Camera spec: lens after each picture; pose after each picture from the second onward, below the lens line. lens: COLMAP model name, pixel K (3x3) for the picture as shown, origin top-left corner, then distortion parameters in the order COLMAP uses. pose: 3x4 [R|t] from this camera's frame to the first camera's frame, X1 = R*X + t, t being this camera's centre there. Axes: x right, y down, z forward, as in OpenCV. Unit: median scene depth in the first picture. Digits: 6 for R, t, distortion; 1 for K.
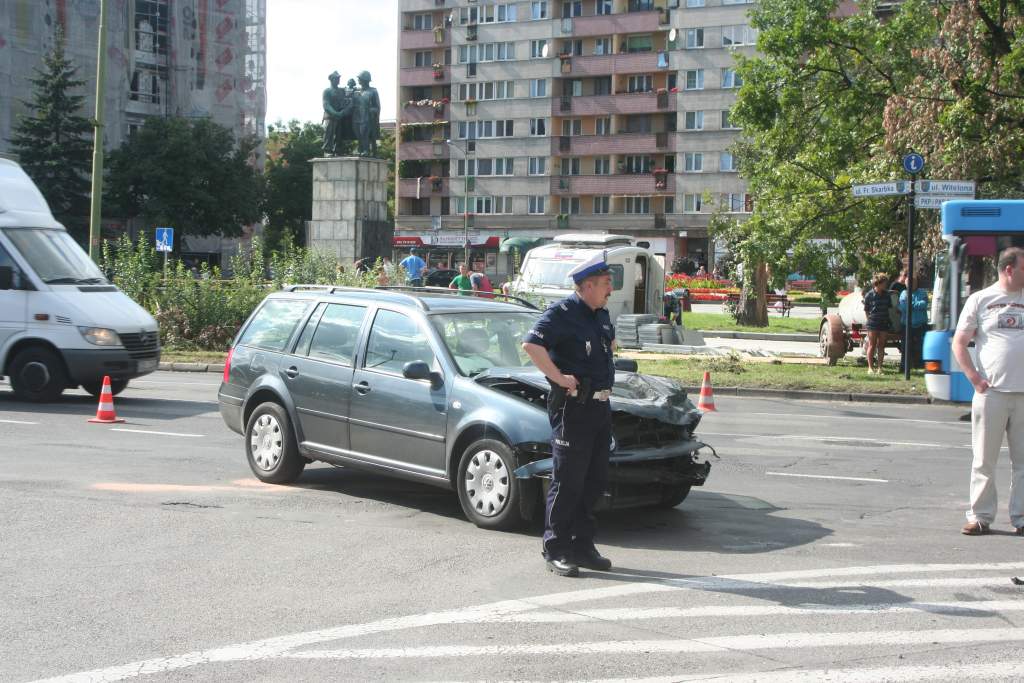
lens RADIAL K [[1752.8, 0, 517.2], [0, 1752.8, 340.2], [0, 0, 1]] dist [-0.032062, 0.000000]
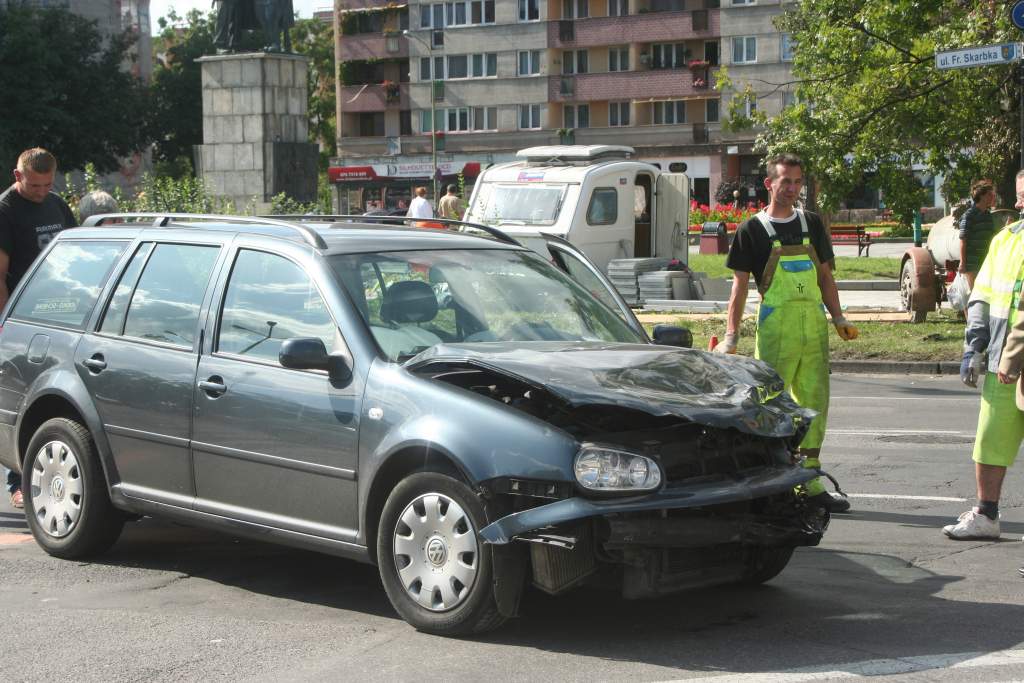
lens RADIAL K [[2359.8, 0, 508.9], [0, 2359.8, 365.8], [0, 0, 1]] dist [0.186583, 0.000000]
pose [[0.999472, -0.031578, -0.007706, 0.007764], [0.031765, 0.999170, 0.025496, 0.000775], [0.006895, -0.025727, 0.999645, 0.020504]]
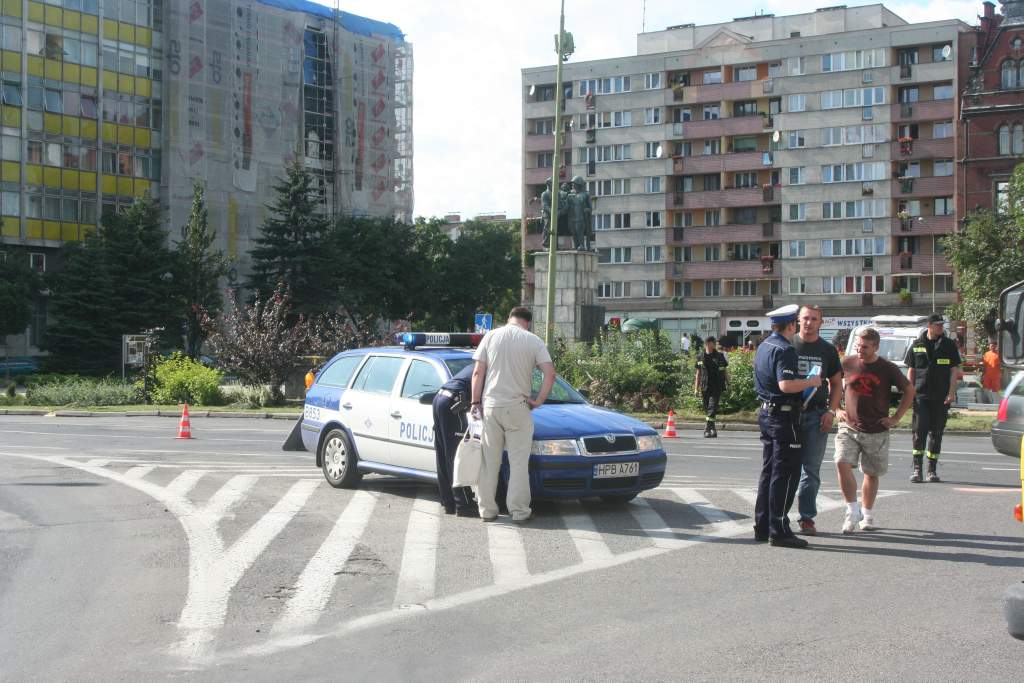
lens RADIAL K [[1633.8, 0, 510.4], [0, 1633.8, 343.7], [0, 0, 1]] dist [-0.085580, 0.000000]
pose [[0.999753, -0.012788, -0.018174, -0.073209], [0.011998, 0.999008, -0.042891, 0.001636], [0.018705, 0.042662, 0.998914, -0.048051]]
